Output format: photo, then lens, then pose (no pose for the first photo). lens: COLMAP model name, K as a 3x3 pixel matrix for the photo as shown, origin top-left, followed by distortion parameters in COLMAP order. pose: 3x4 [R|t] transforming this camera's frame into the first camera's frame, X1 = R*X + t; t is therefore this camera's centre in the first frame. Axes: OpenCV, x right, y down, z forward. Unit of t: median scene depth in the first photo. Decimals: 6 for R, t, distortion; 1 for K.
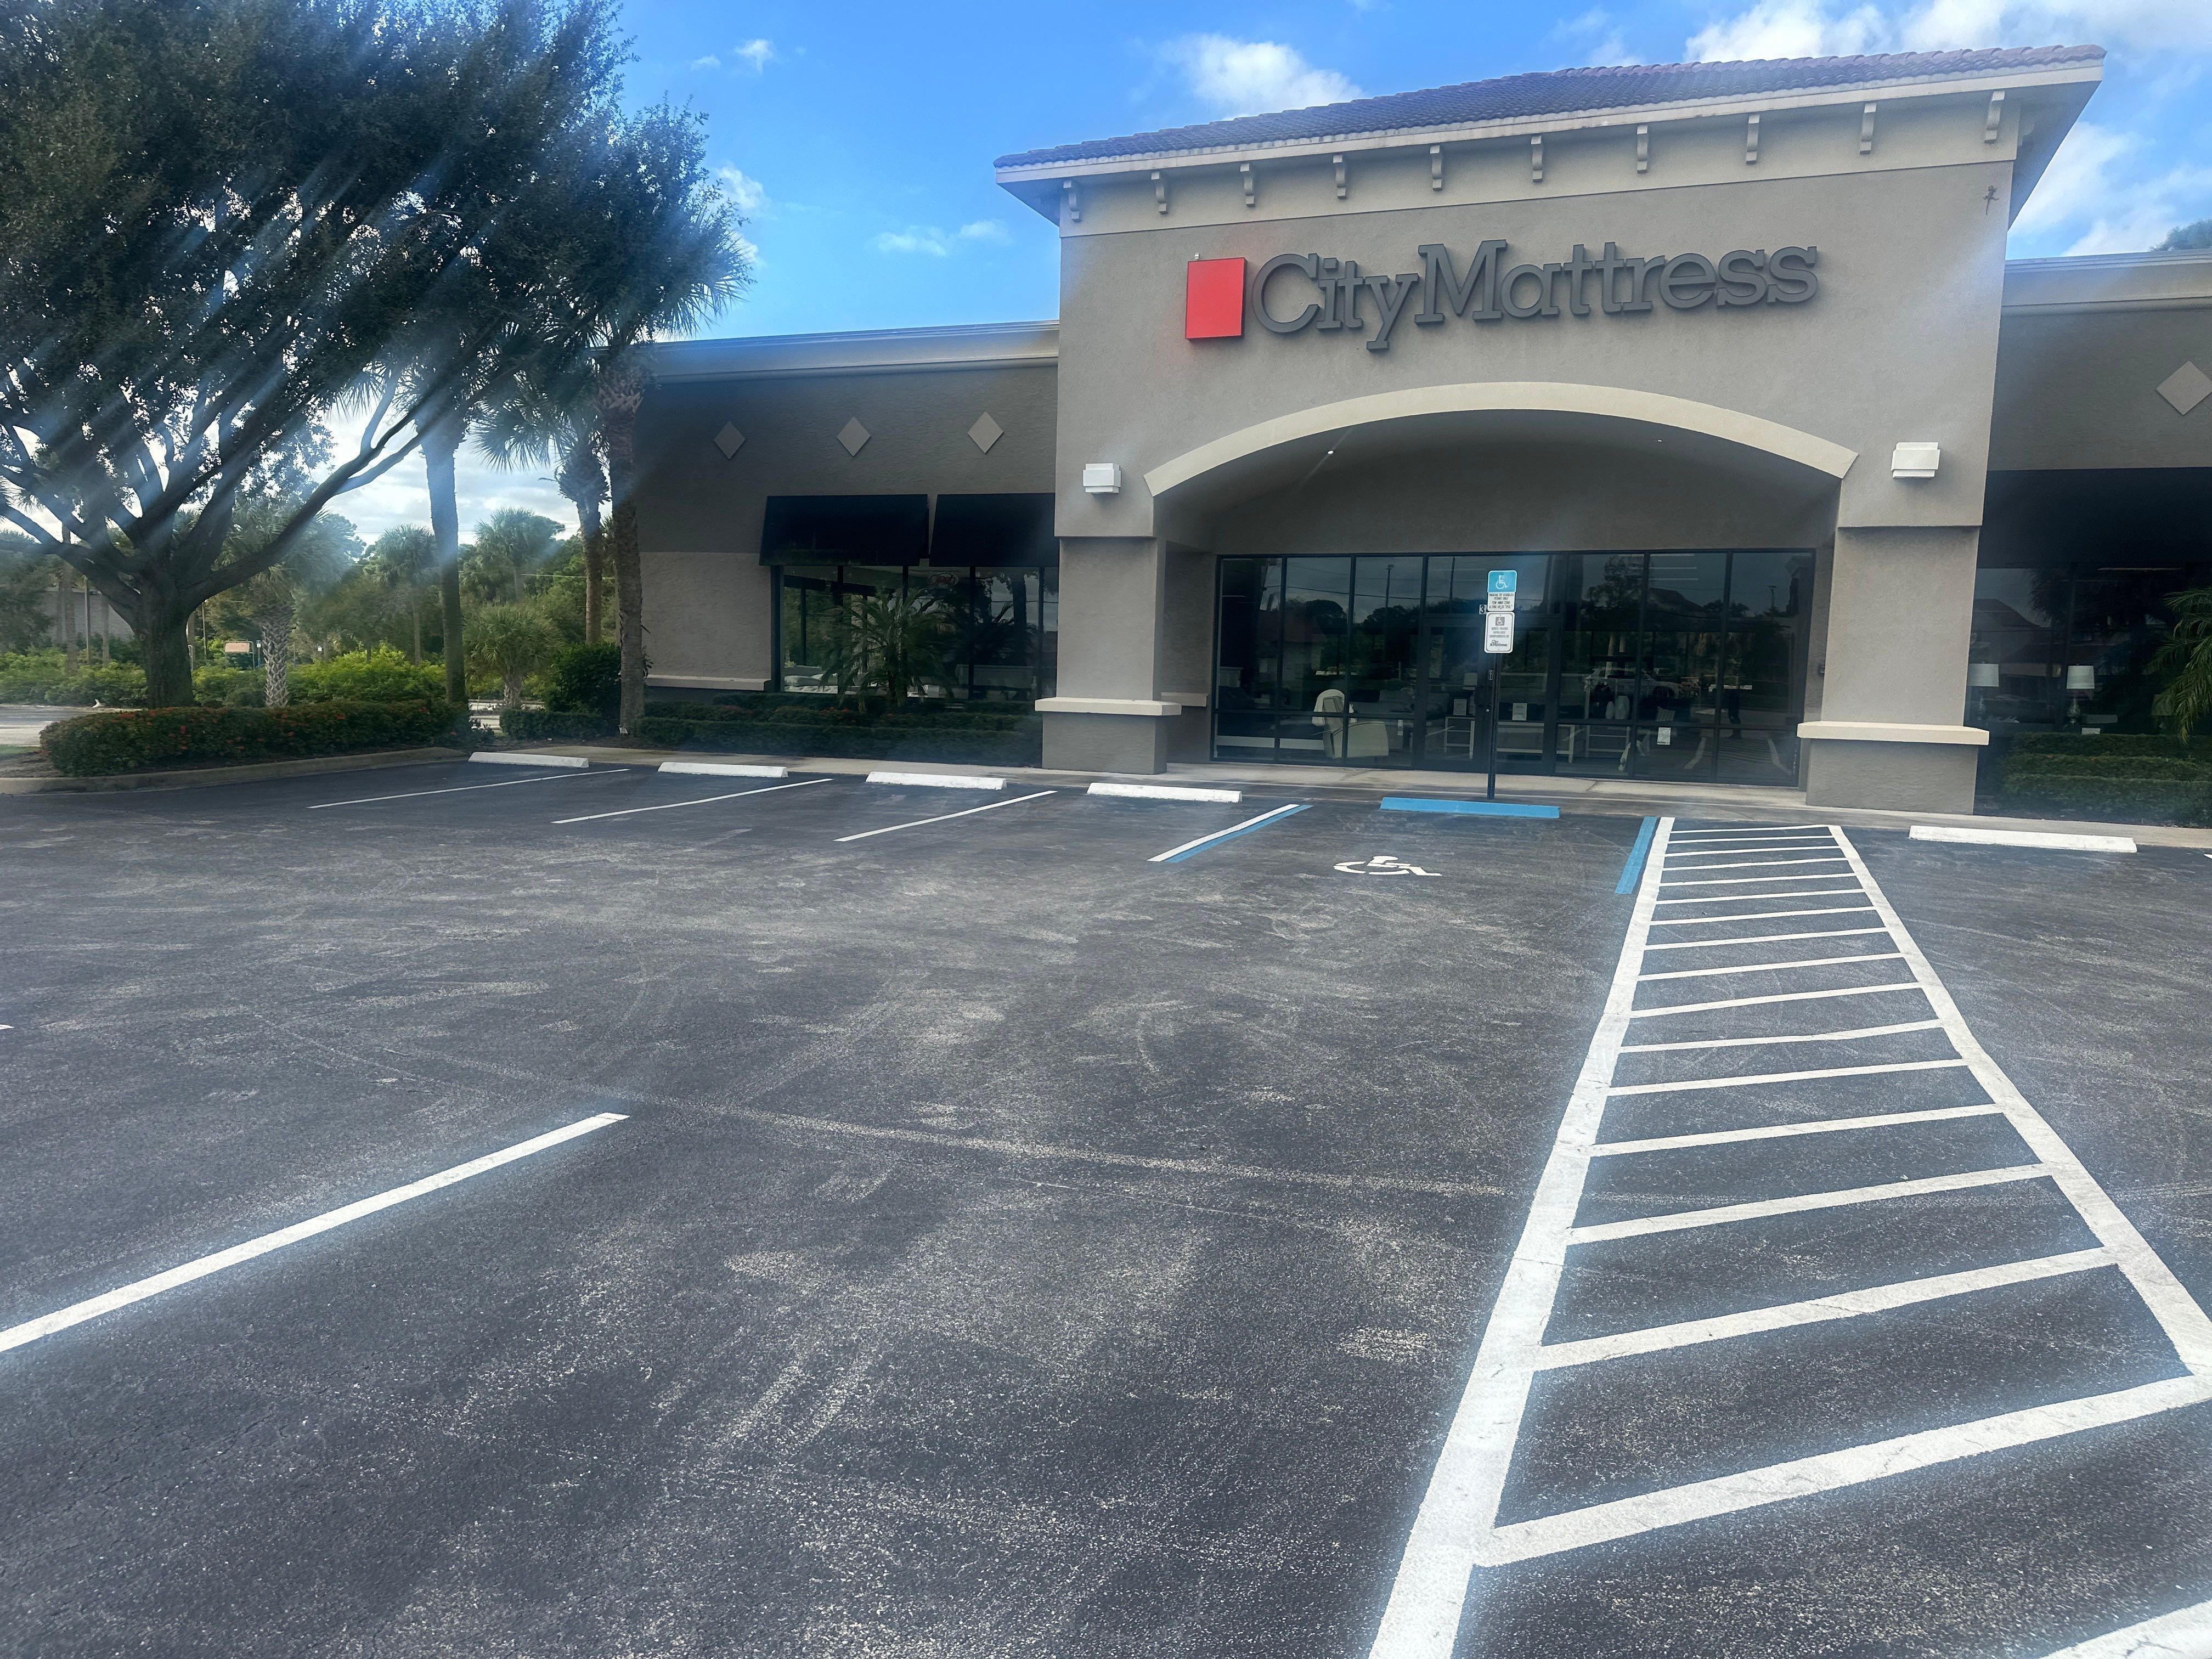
lens RADIAL K [[1542.6, 0, 1091.0], [0, 1542.6, 842.8], [0, 0, 1]] dist [0.055696, -0.062618]
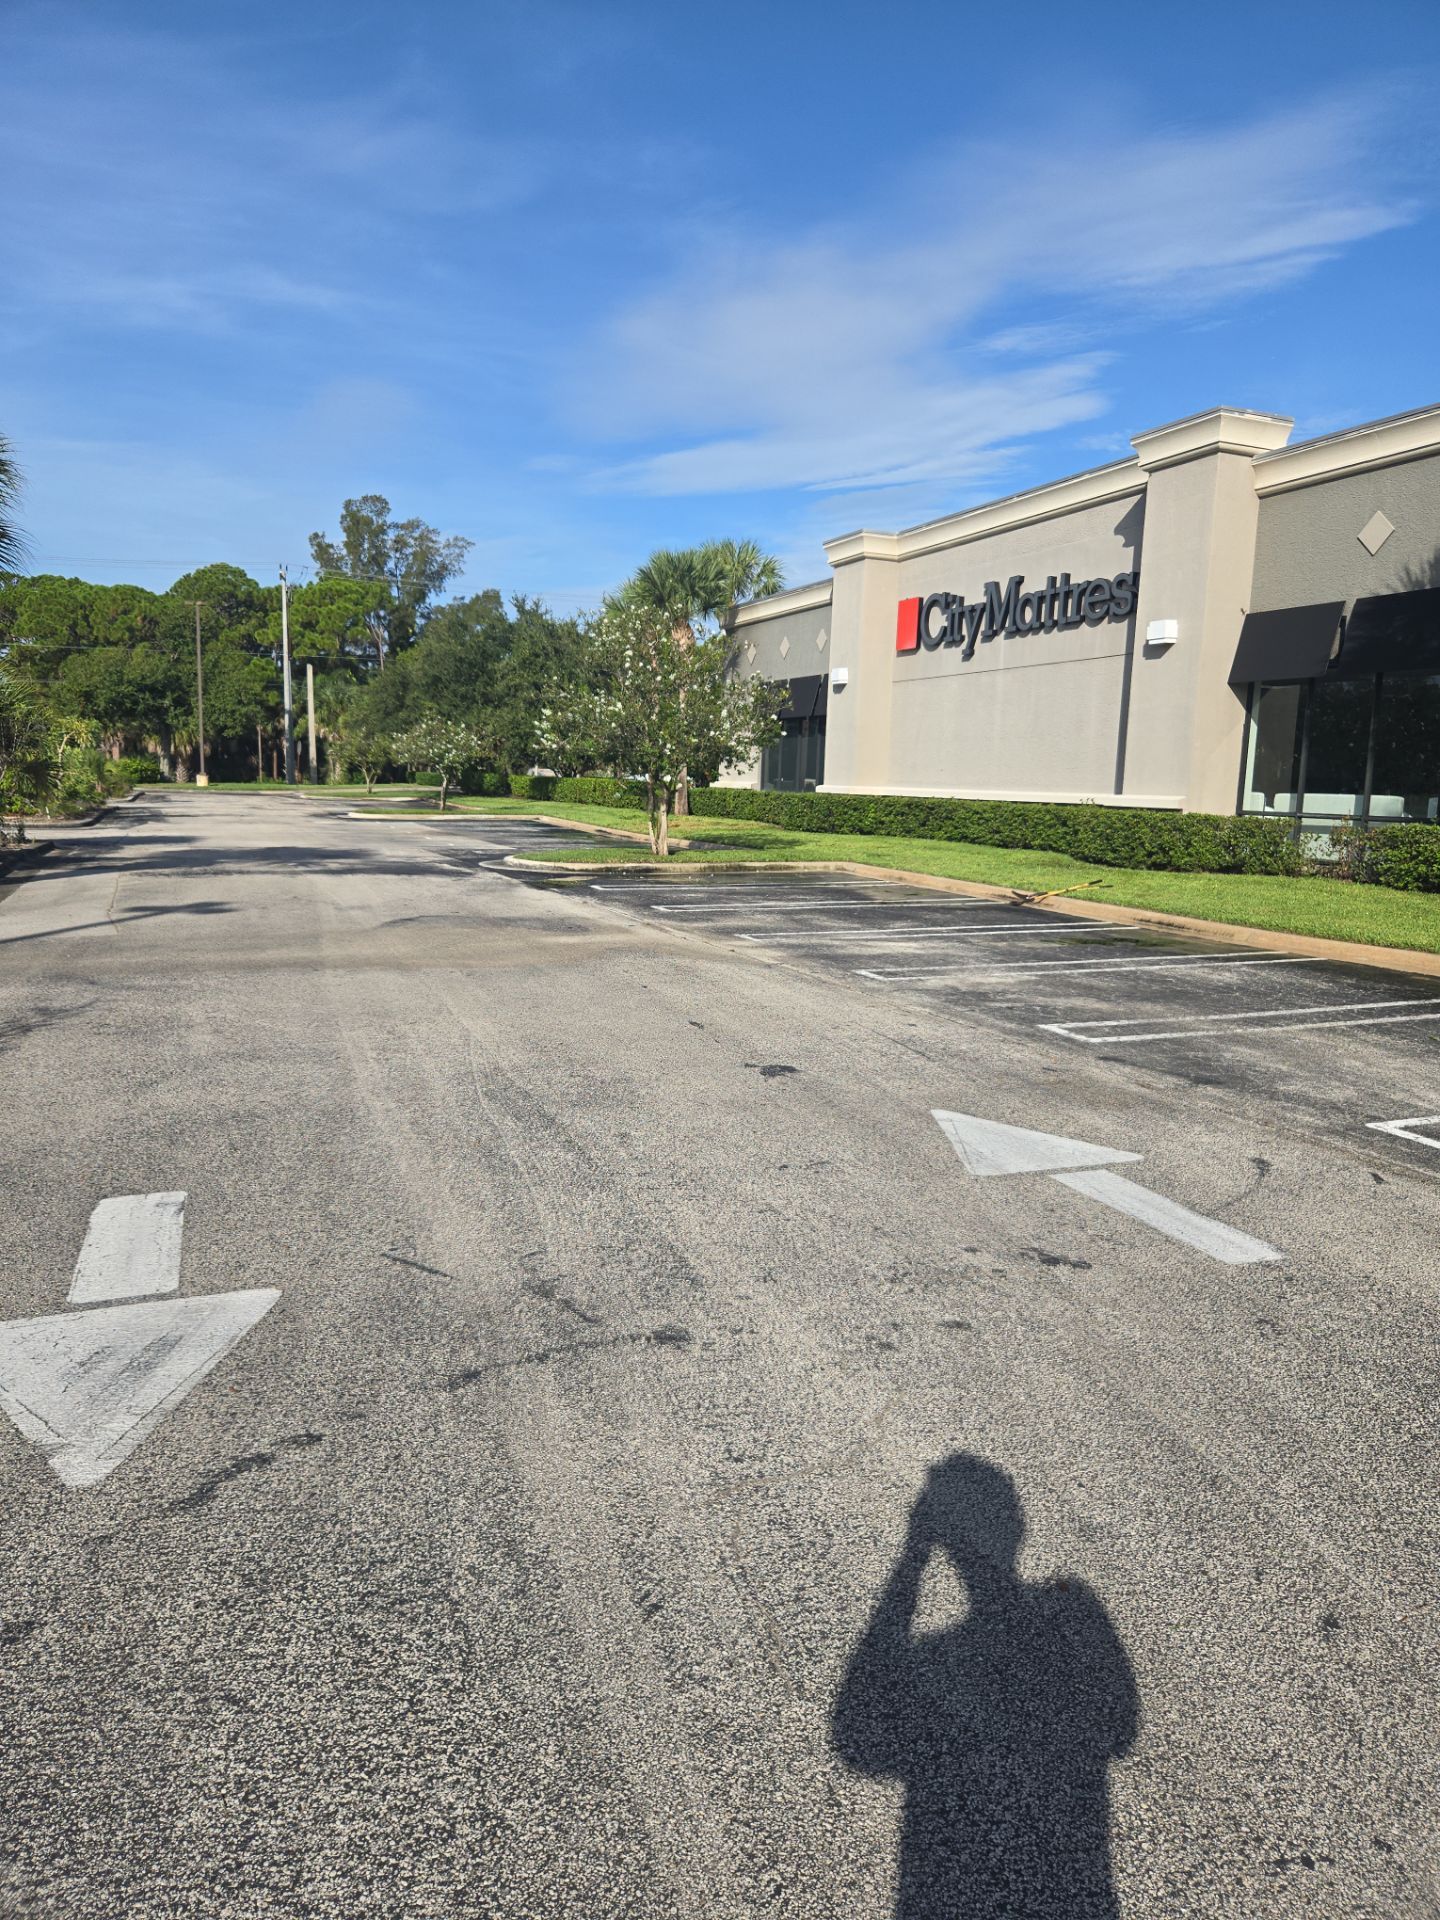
lens RADIAL K [[1273.4, 0, 722.2], [0, 1273.4, 964.3], [0, 0, 1]] dist [0.060672, -0.030935]
pose [[0.694448, 0.096882, -0.712991, 0.917297], [-0.083481, 0.995051, 0.053898, -0.074594], [0.714684, 0.022091, 0.699099, 0.002145]]
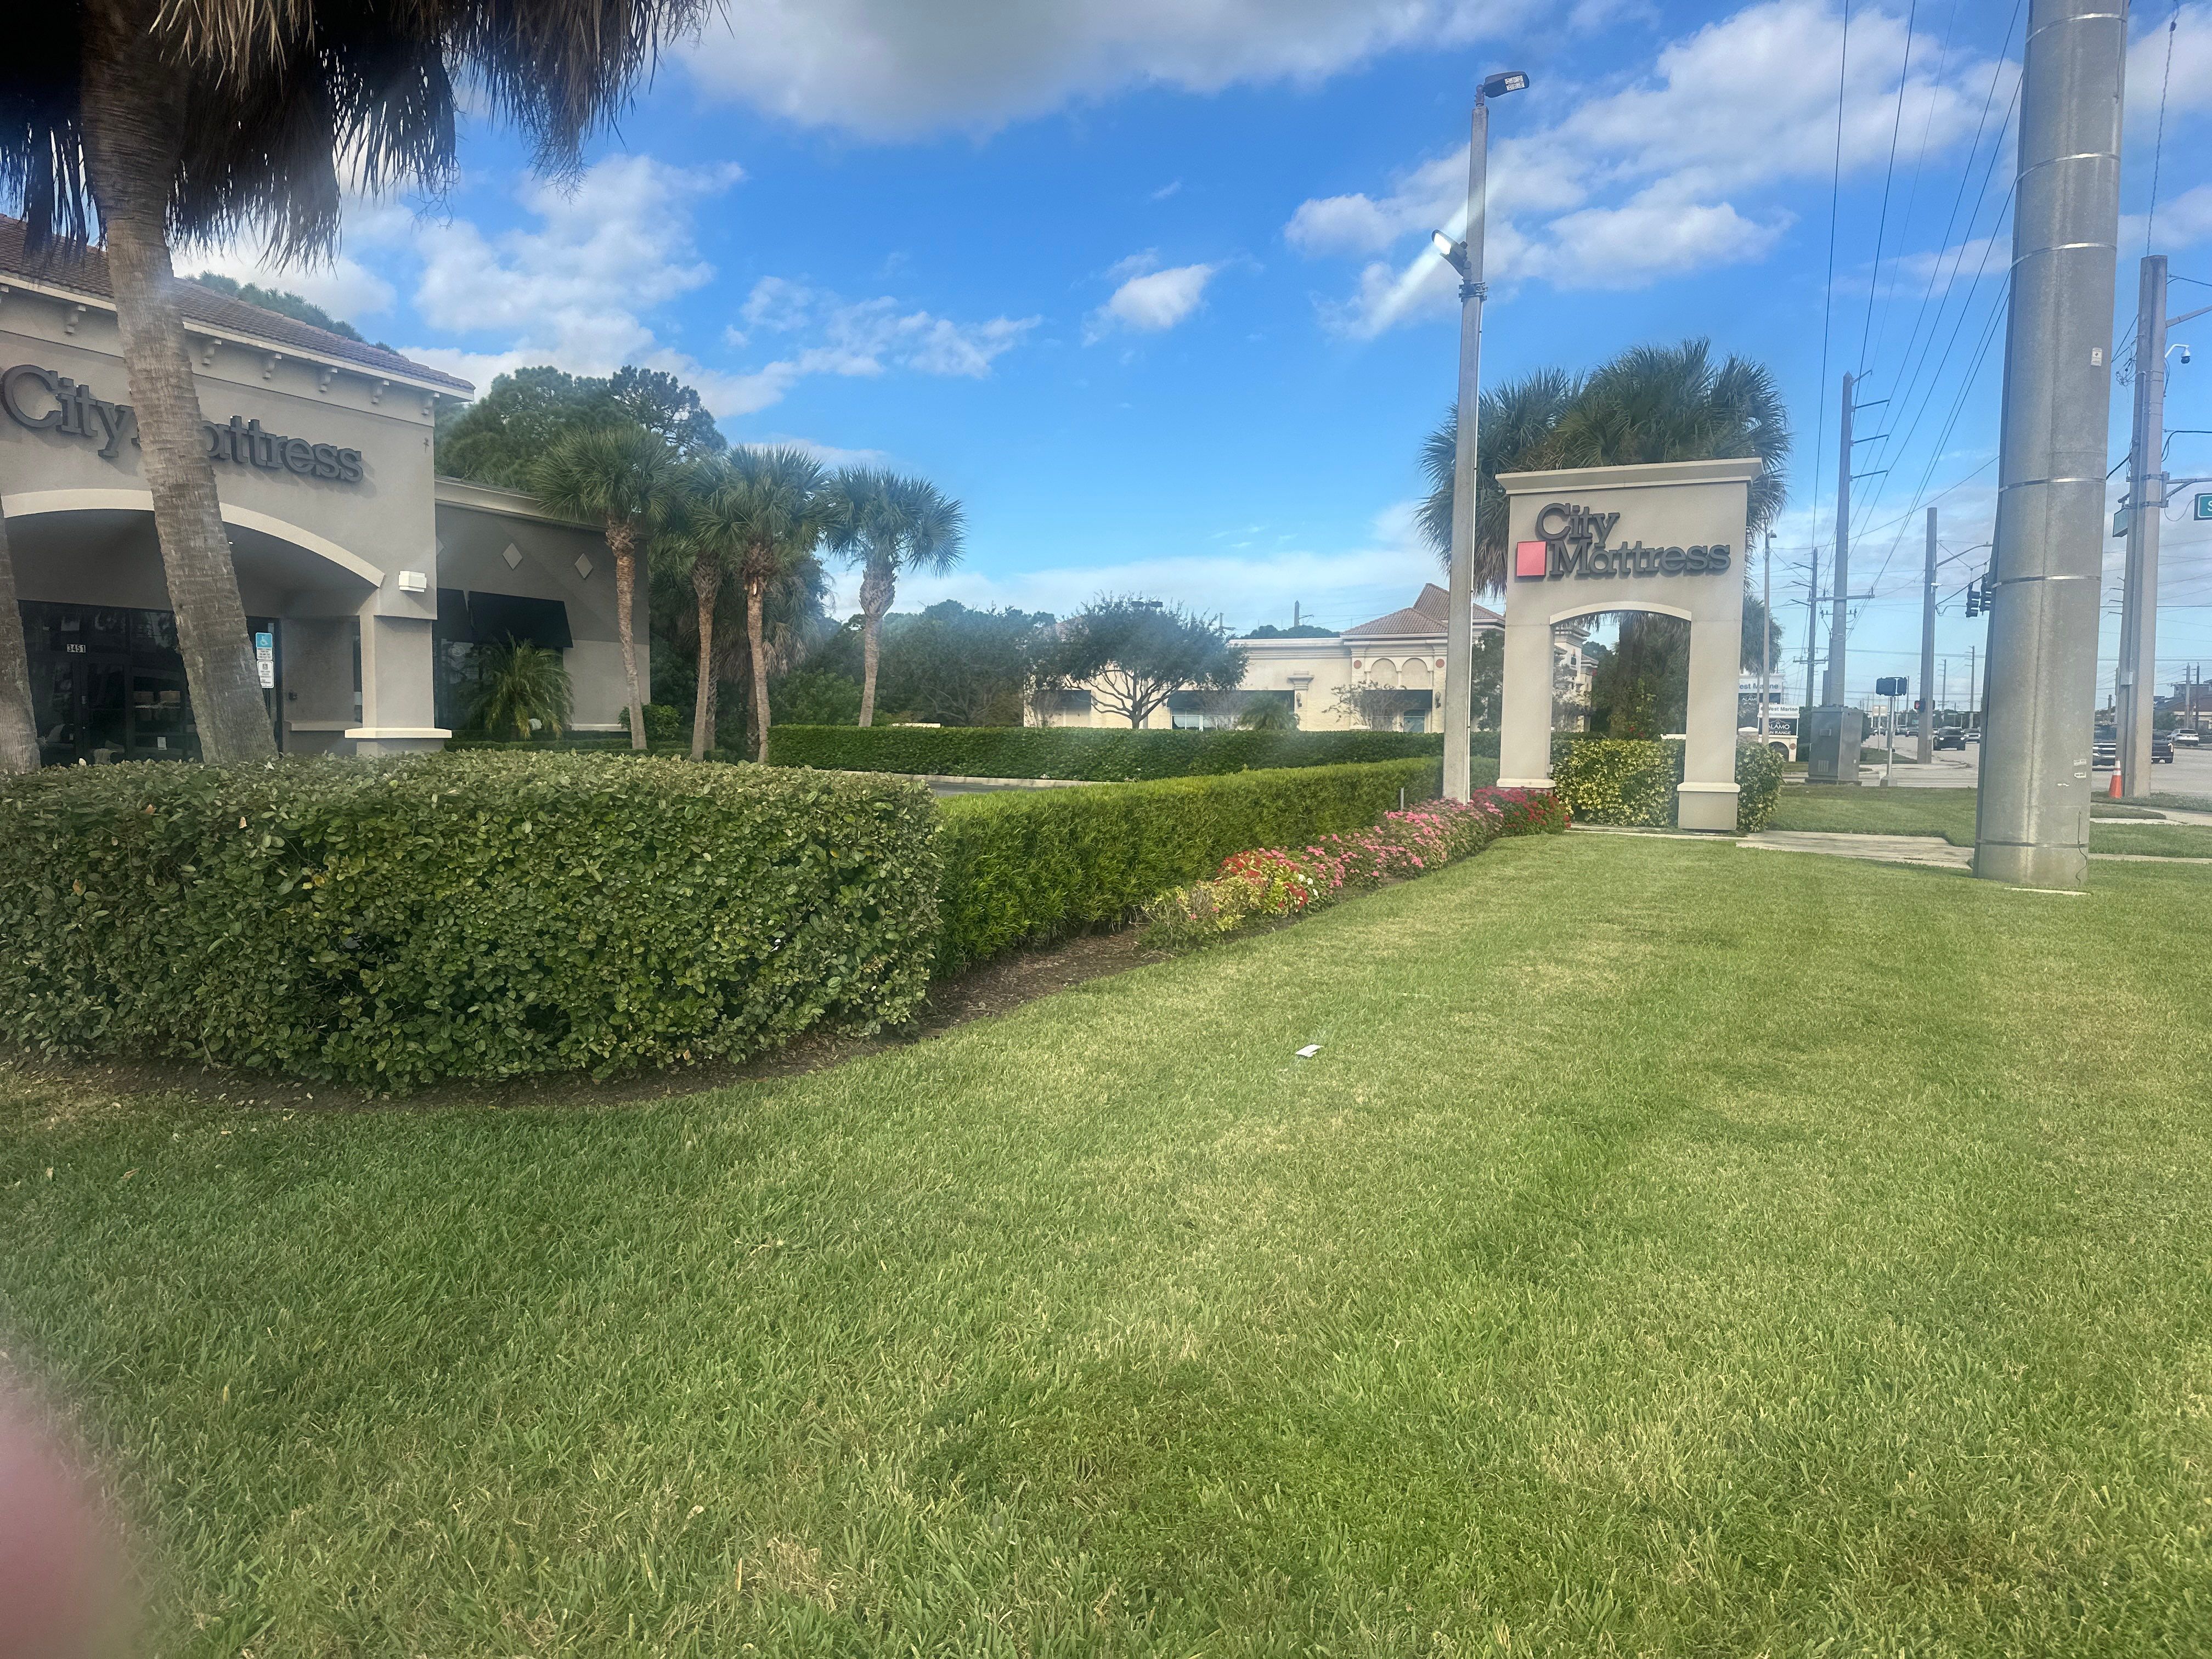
lens RADIAL K [[1542.6, 0, 1102.8], [0, 1542.6, 825.9], [0, 0, 1]] dist [0.055696, -0.062618]
pose [[0.050466, -0.091725, 0.994505, -1.126591], [0.098849, 0.991343, 0.086418, -0.037811], [-0.993822, 0.093945, 0.059096, 0.113432]]
